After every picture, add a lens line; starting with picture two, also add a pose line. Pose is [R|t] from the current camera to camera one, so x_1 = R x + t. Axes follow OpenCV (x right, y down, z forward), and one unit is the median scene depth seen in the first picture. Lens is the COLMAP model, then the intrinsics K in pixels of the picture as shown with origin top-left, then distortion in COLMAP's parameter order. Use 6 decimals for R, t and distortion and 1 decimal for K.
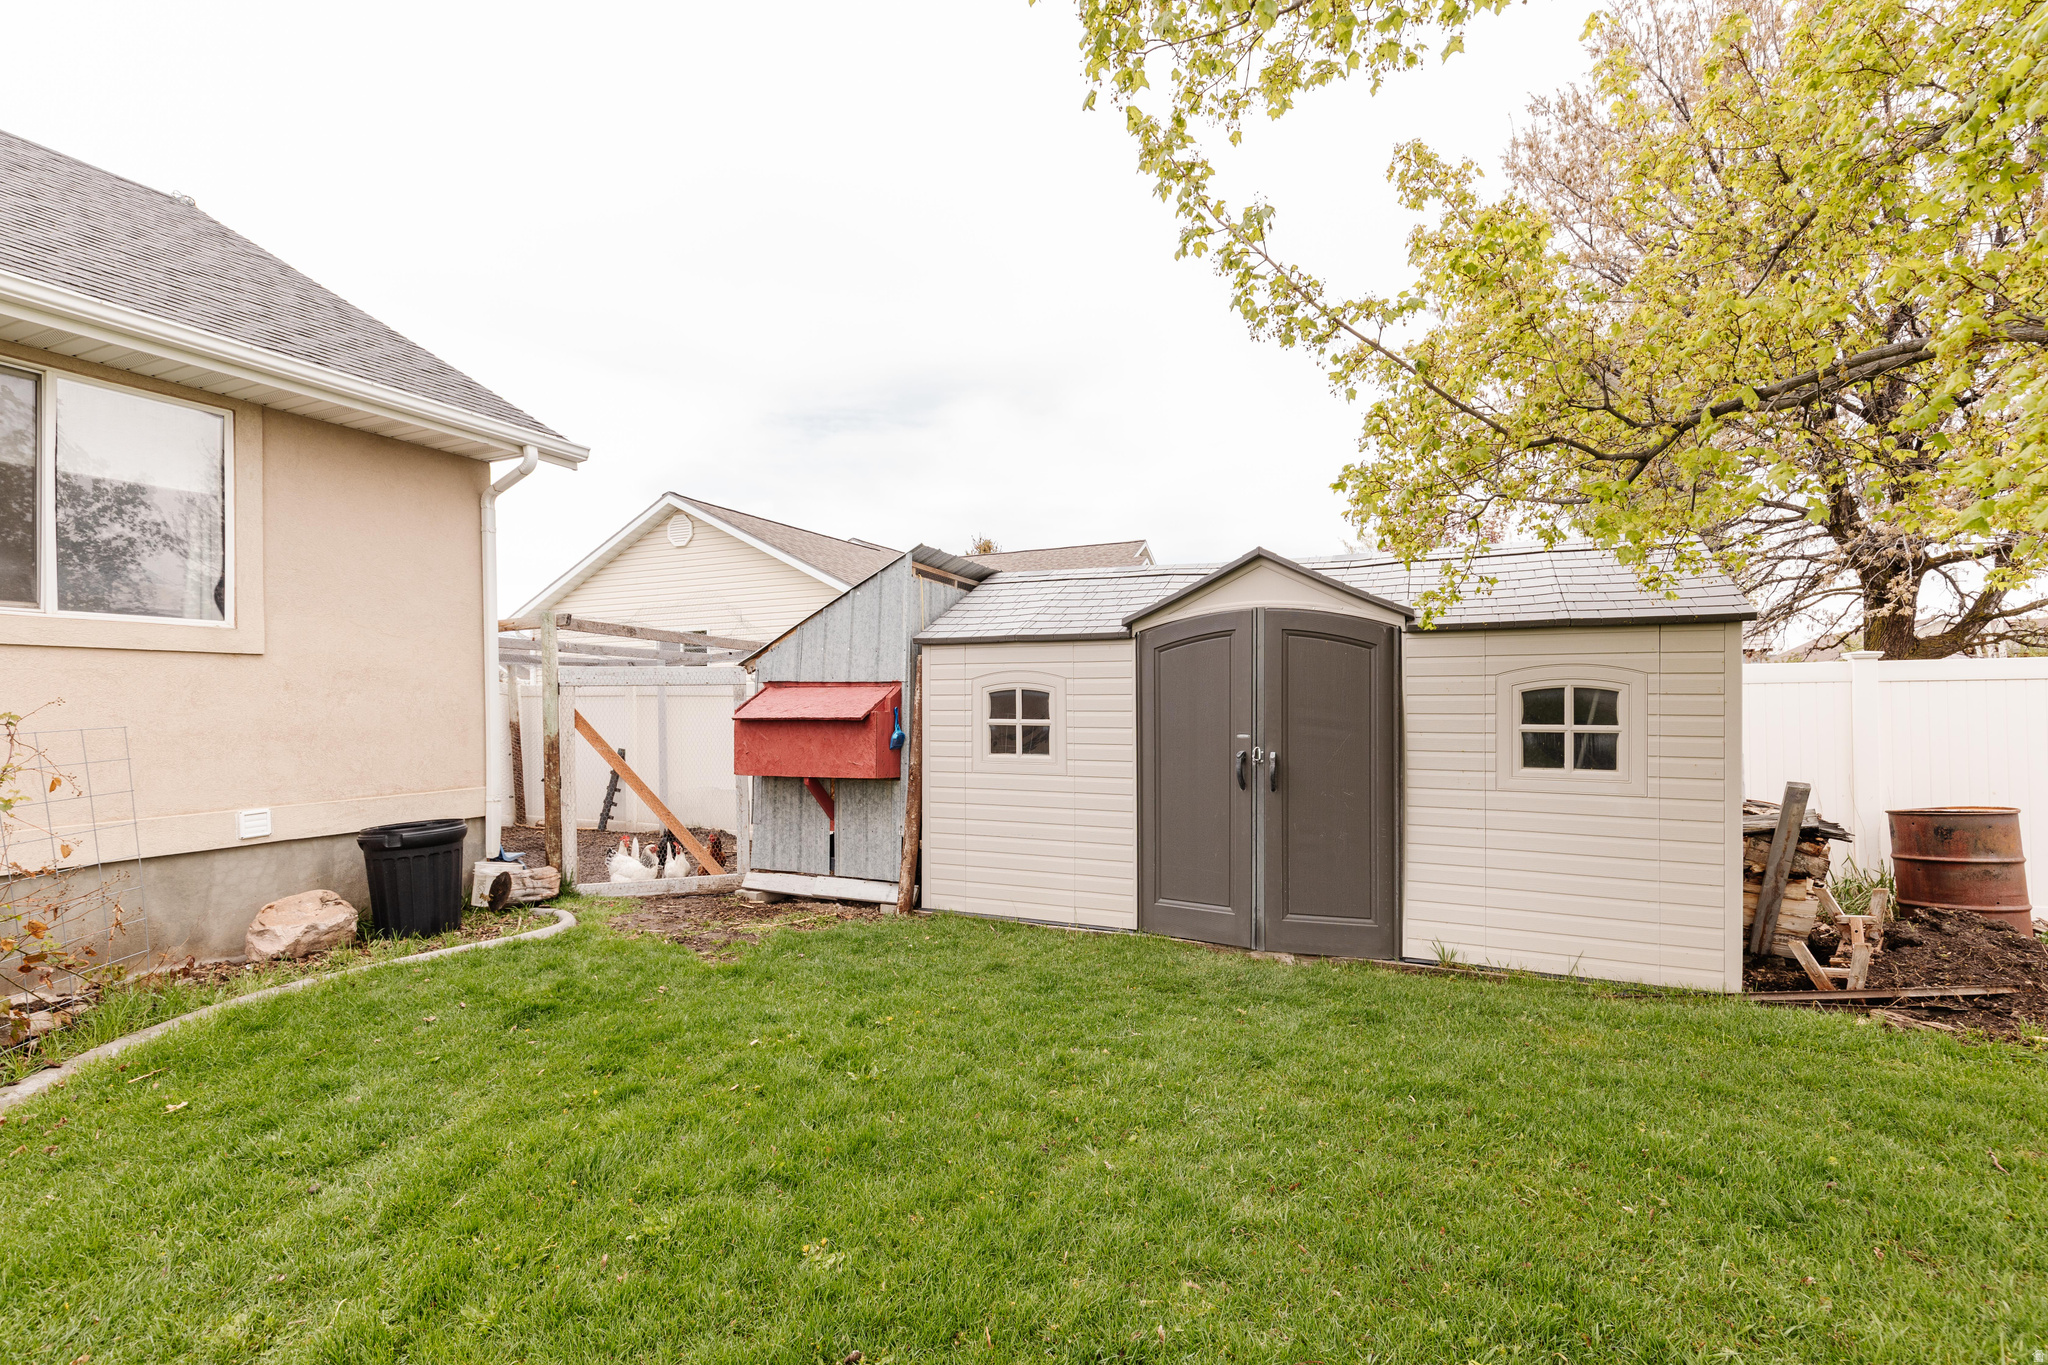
lens RADIAL K [[918.4, 0, 1025.0], [0, 918.4, 728.4], [0, 0, 1]] dist [0.000577, -0.000315]
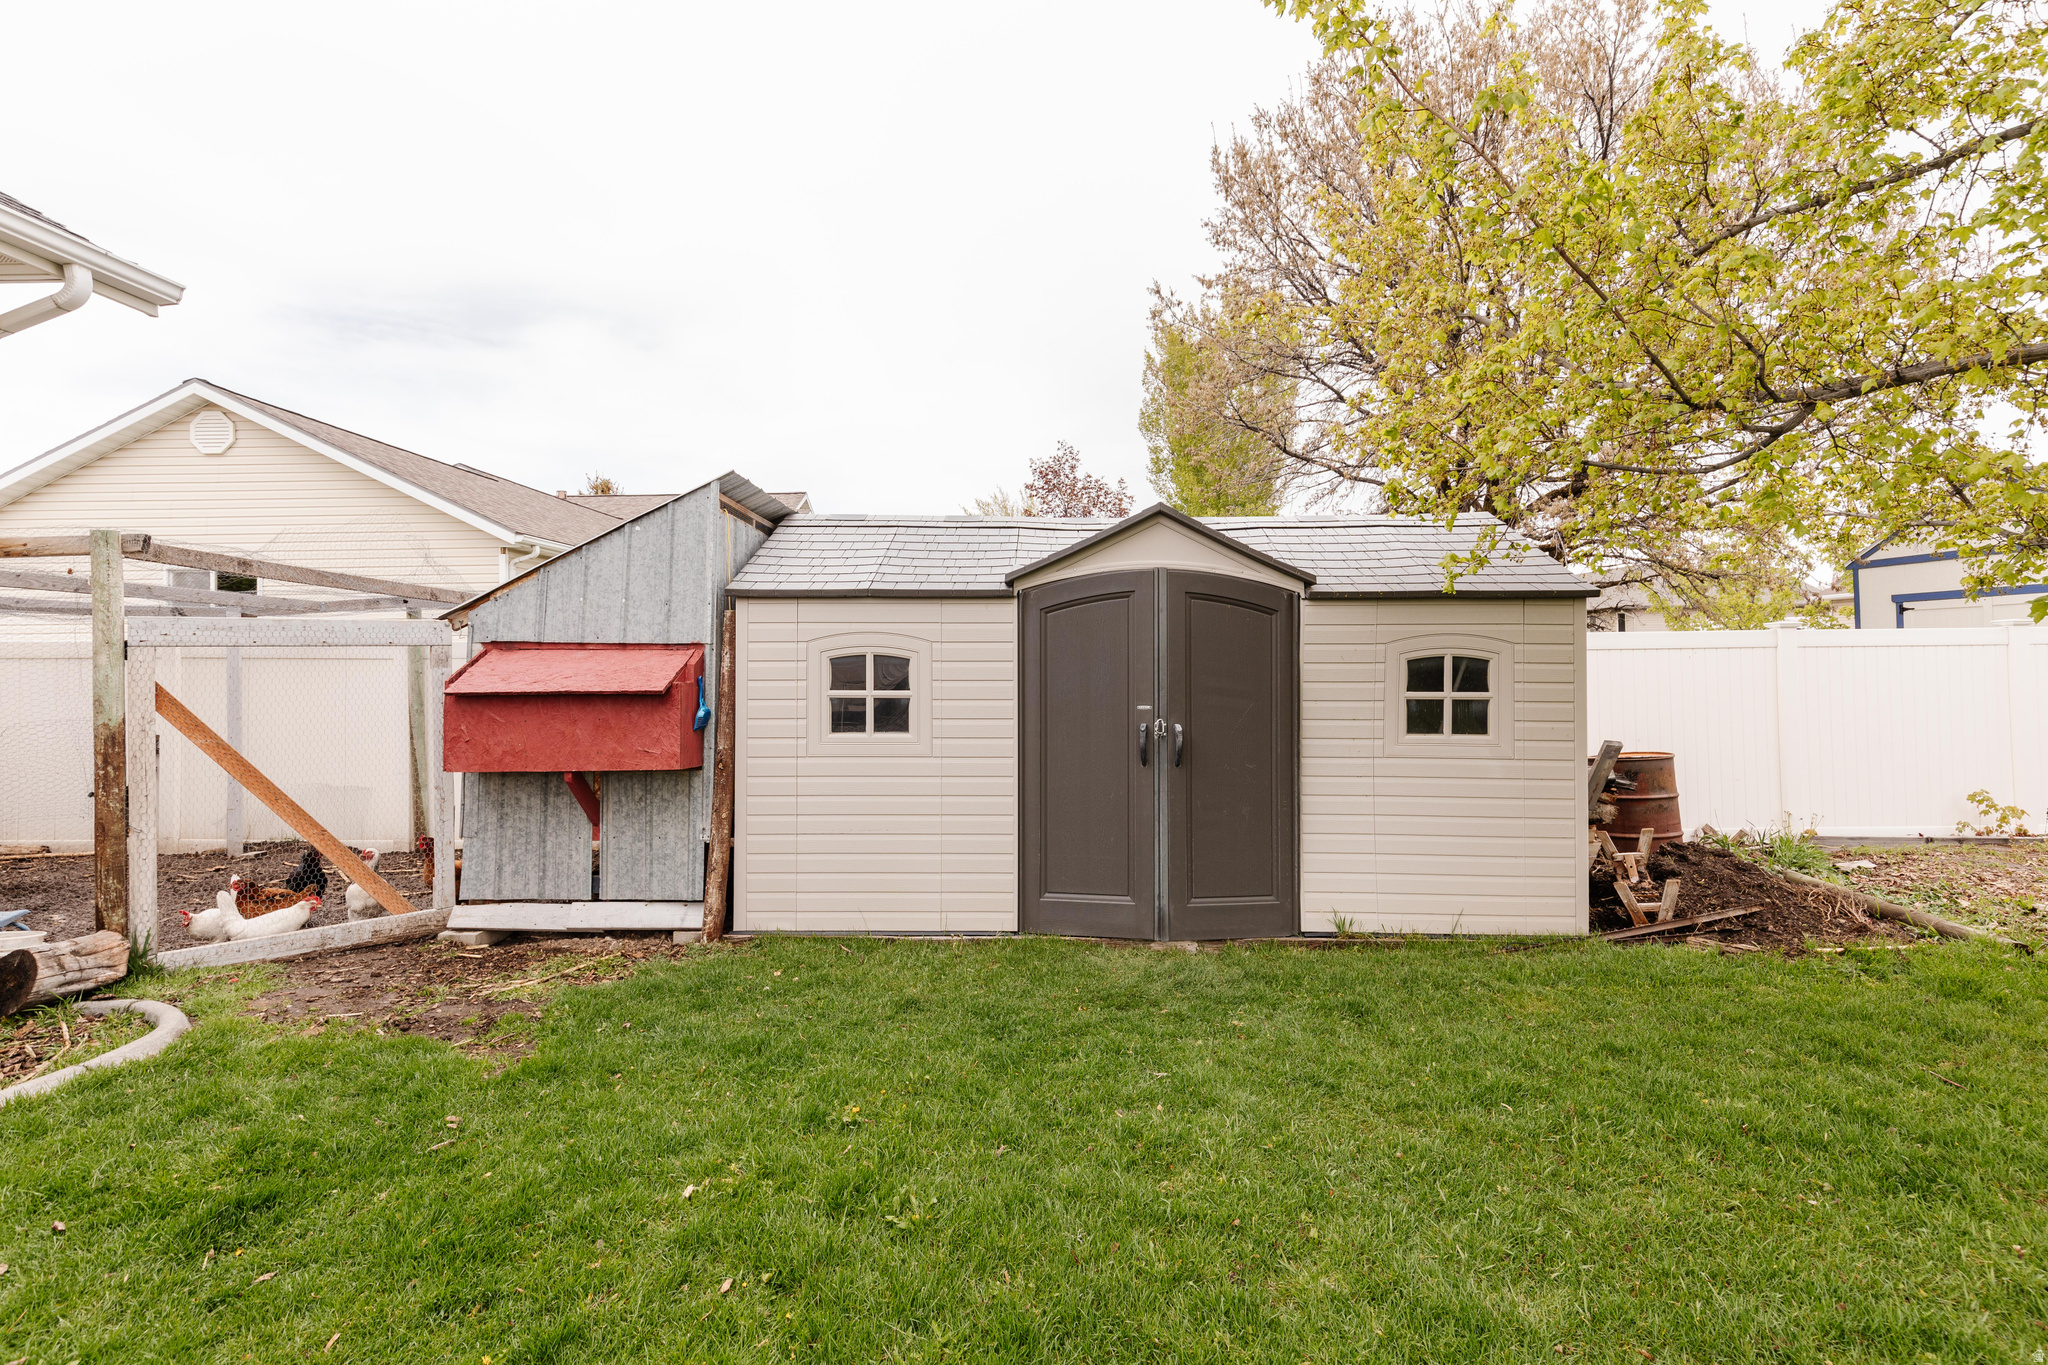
lens RADIAL K [[931.9, 0, 1027.5], [0, 931.9, 667.8], [0, 0, 1]] dist [0.003739, -0.000369]
pose [[0.919559, -0.002631, 0.392943, -0.218960], [0.011227, 0.999745, -0.019579, -0.013294], [-0.392791, 0.022415, 0.919354, 0.180931]]
